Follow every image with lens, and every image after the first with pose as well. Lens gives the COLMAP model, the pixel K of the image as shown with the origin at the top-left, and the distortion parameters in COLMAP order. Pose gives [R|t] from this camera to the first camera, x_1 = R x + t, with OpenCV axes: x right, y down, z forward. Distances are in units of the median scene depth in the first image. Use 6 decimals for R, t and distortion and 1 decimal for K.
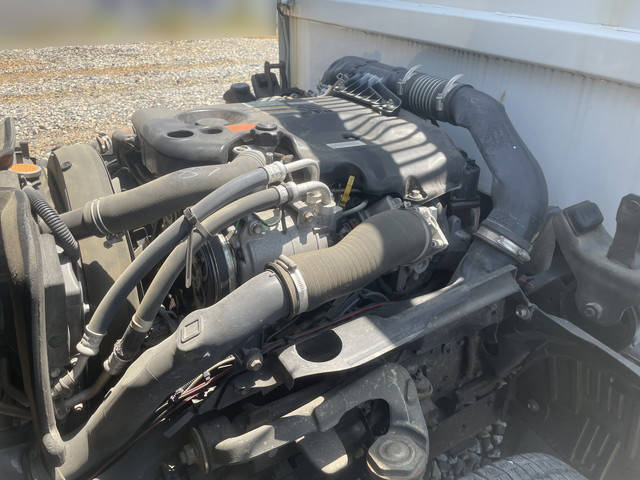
lens RADIAL K [[489.4, 0, 315.6], [0, 489.4, 243.6], [0, 0, 1]] dist [0.064328, -0.079594]
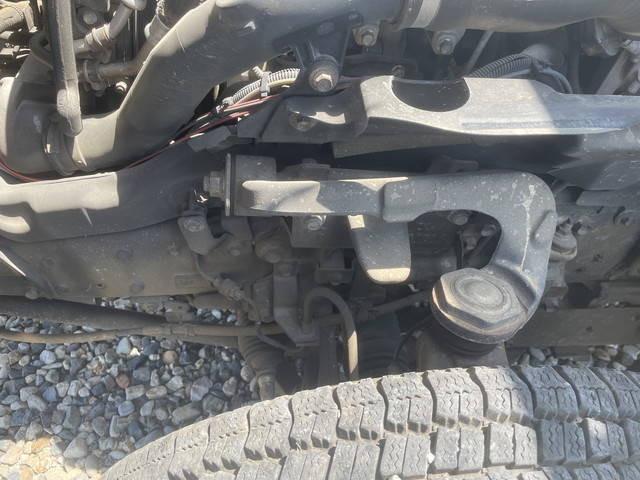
lens RADIAL K [[489.4, 0, 324.2], [0, 489.4, 243.4], [0, 0, 1]] dist [0.064328, -0.079594]
pose [[0.894556, 0.387954, -0.221947, 0.095118], [-0.304282, 0.892344, 0.333370, 0.207584], [0.327386, -0.230683, 0.916299, 0.349192]]
